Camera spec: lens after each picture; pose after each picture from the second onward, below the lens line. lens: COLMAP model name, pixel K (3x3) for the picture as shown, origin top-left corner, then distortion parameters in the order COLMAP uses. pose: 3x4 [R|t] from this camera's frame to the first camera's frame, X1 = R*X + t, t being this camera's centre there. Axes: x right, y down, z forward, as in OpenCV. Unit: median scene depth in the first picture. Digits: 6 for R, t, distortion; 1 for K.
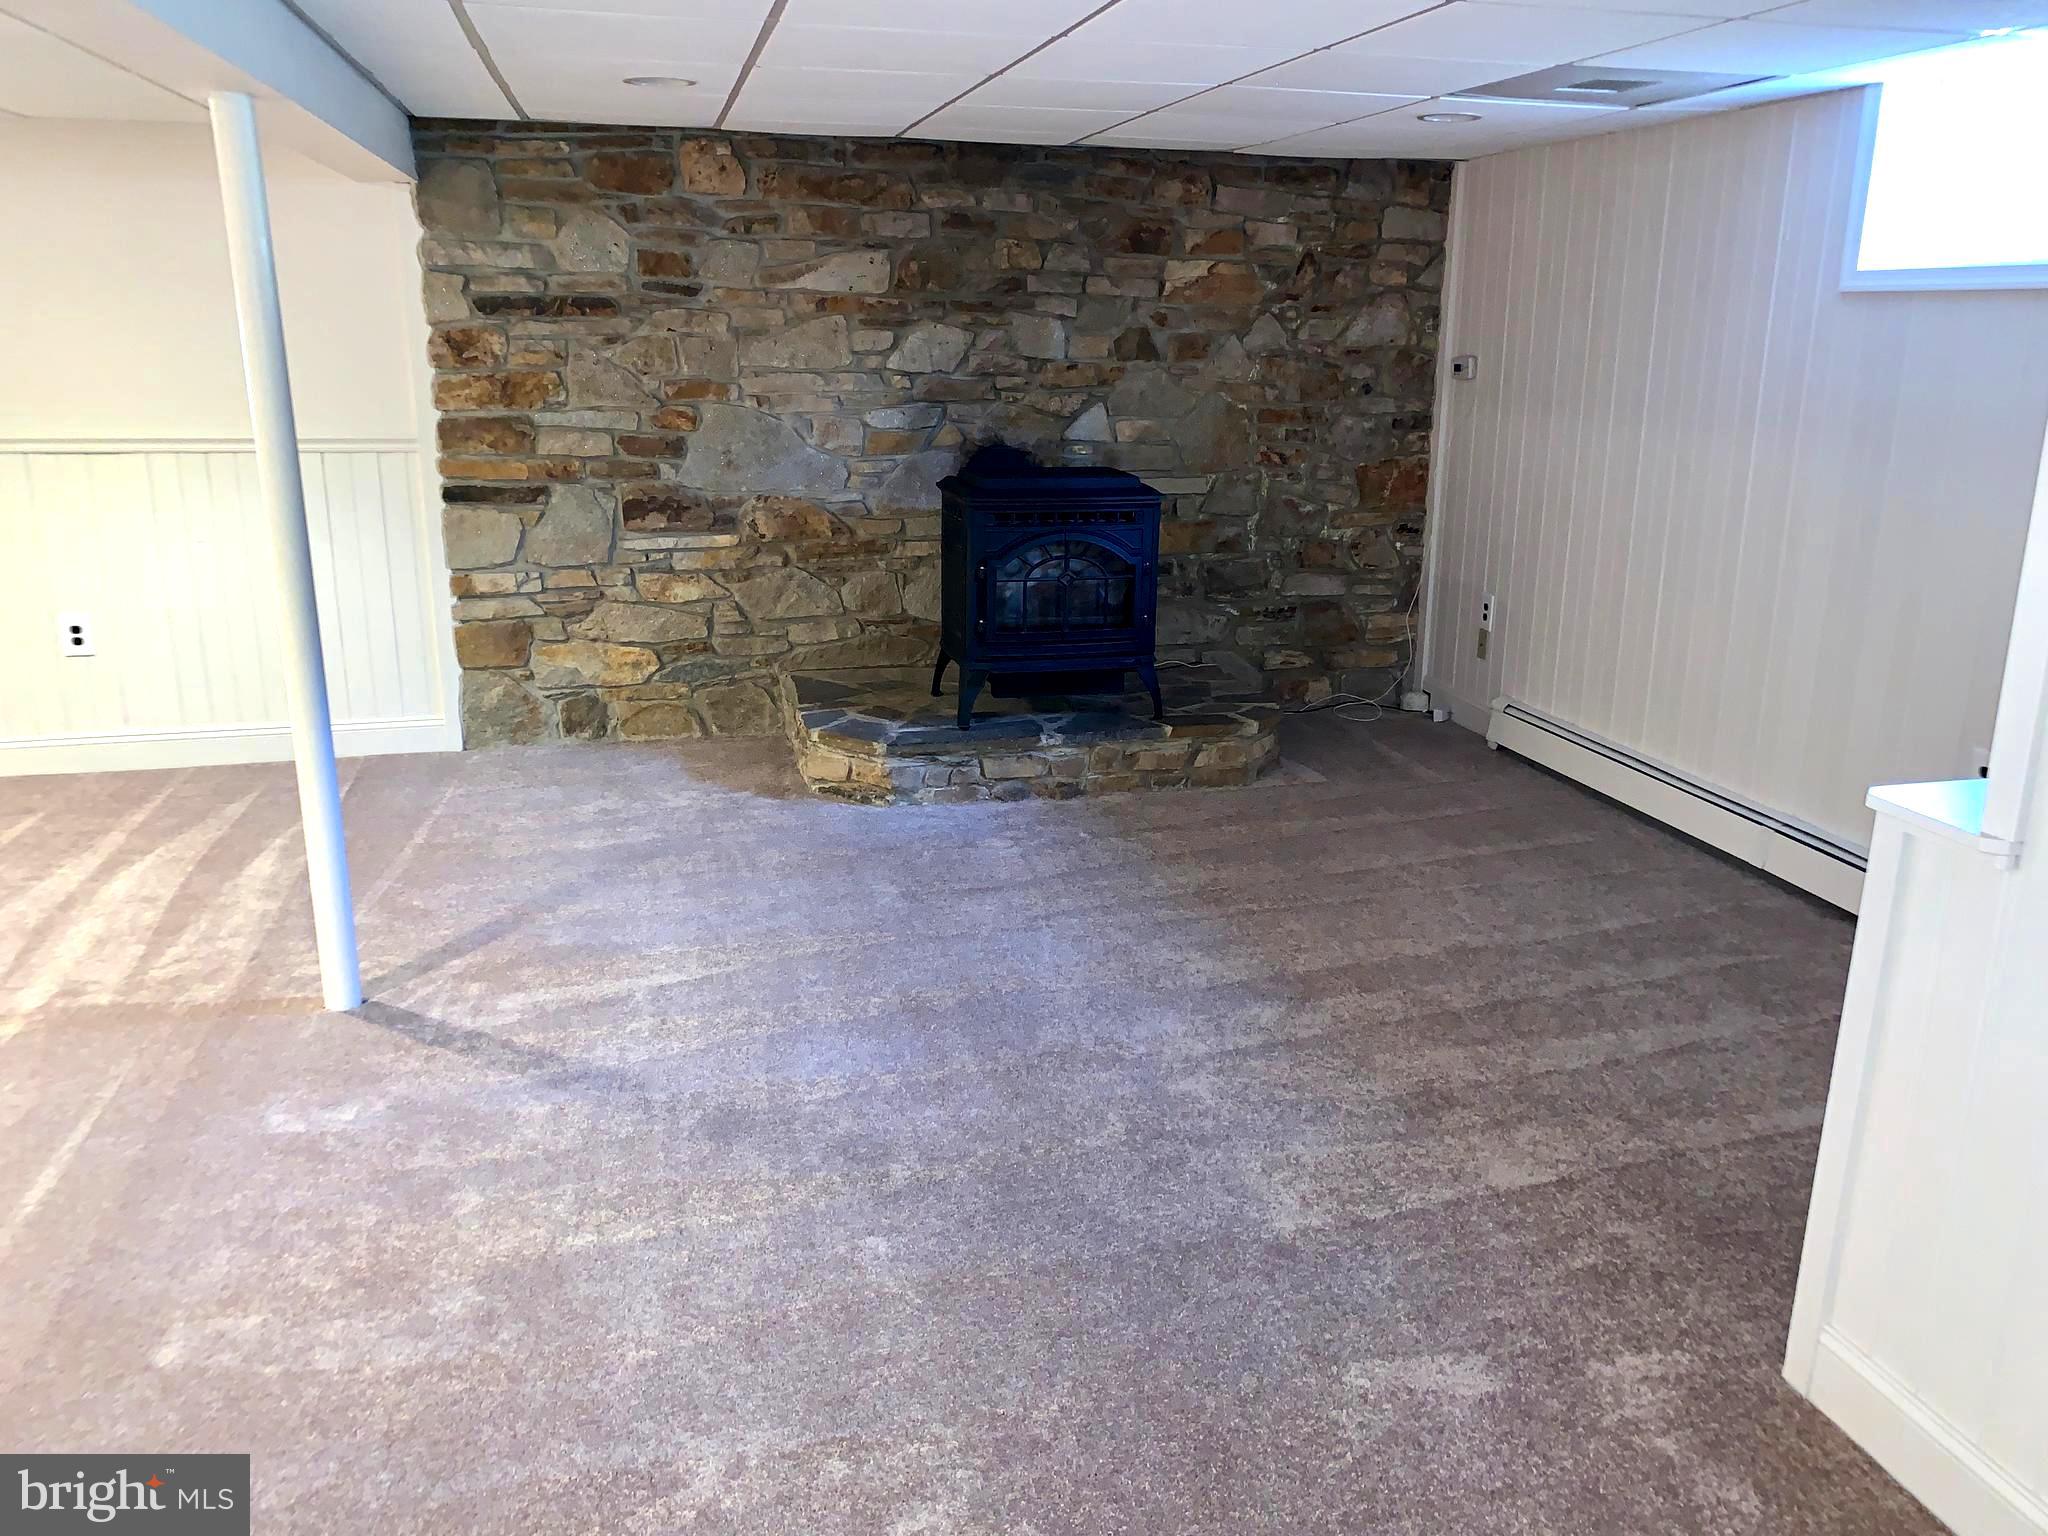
lens RADIAL K [[1561.8, 0, 1029.4], [0, 1561.8, 760.0], [0, 0, 1]] dist [0.009816, 0.002315]
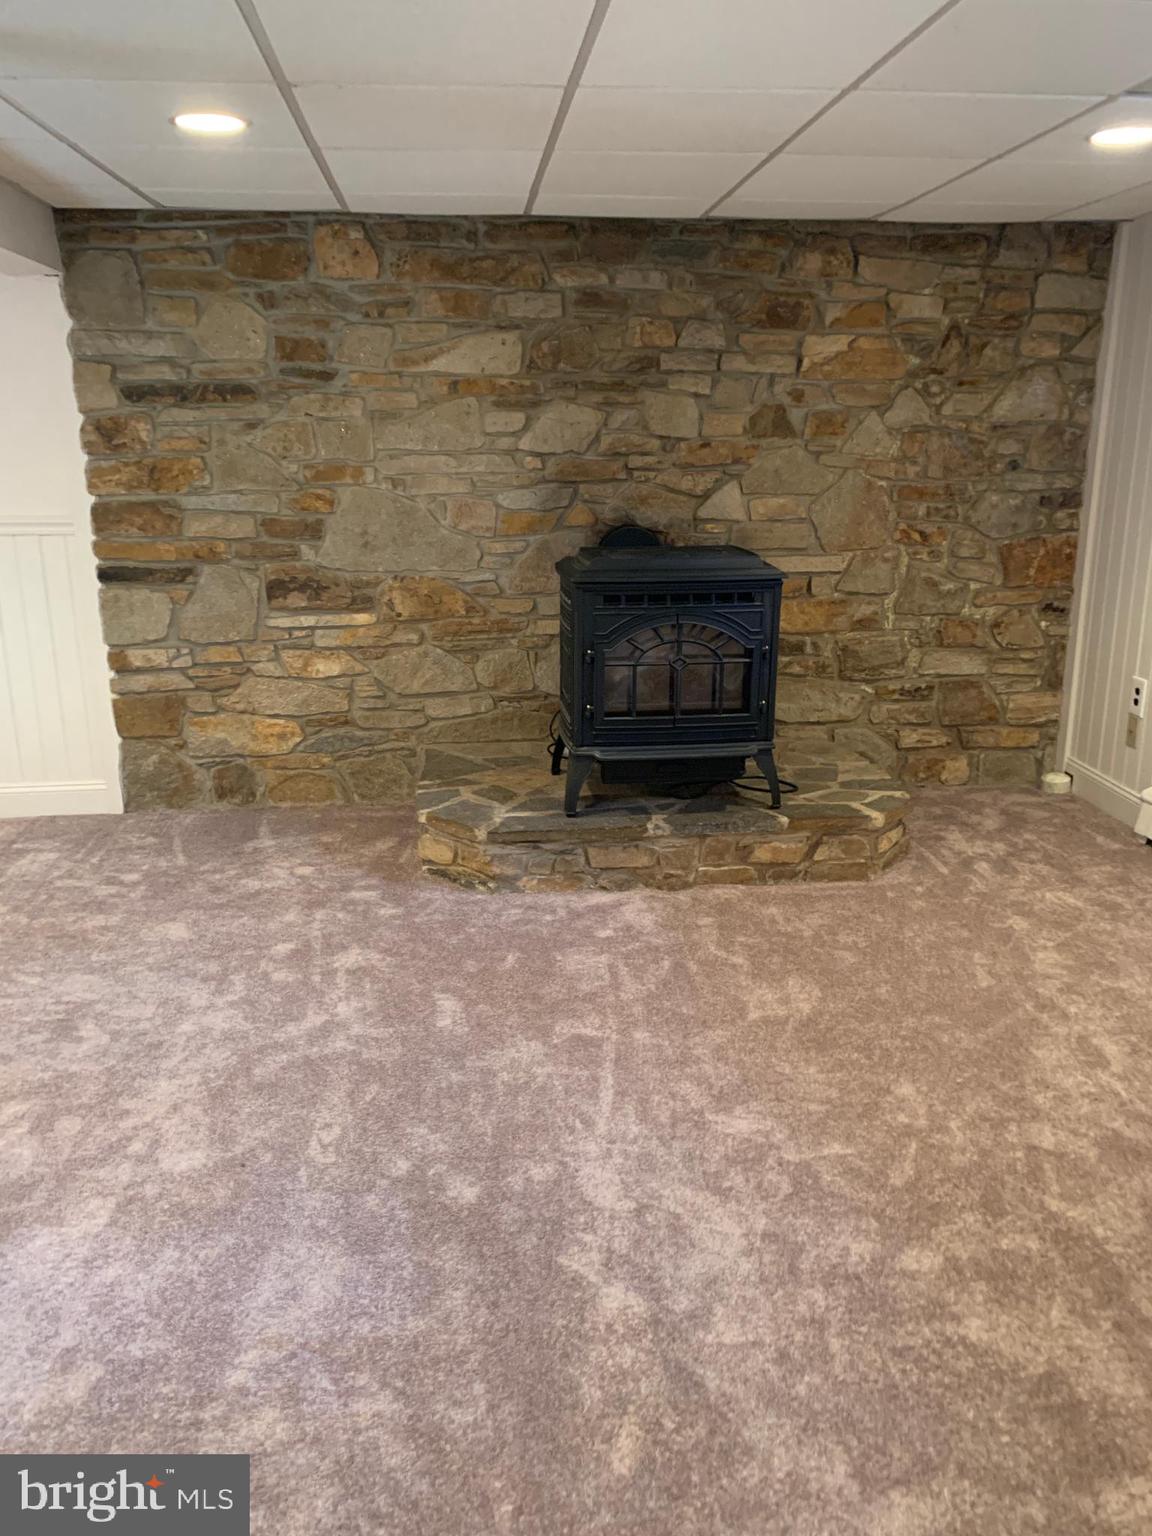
lens RADIAL K [[1171.4, 0, 565.9], [0, 1171.4, 779.9], [0, 0, 1]] dist [0.009816, 0.002315]
pose [[0.988702, 0.024205, -0.147925, 0.056422], [-0.022974, 0.999686, 0.010024, -0.044410], [0.148121, -0.006512, 0.988948, 0.250108]]
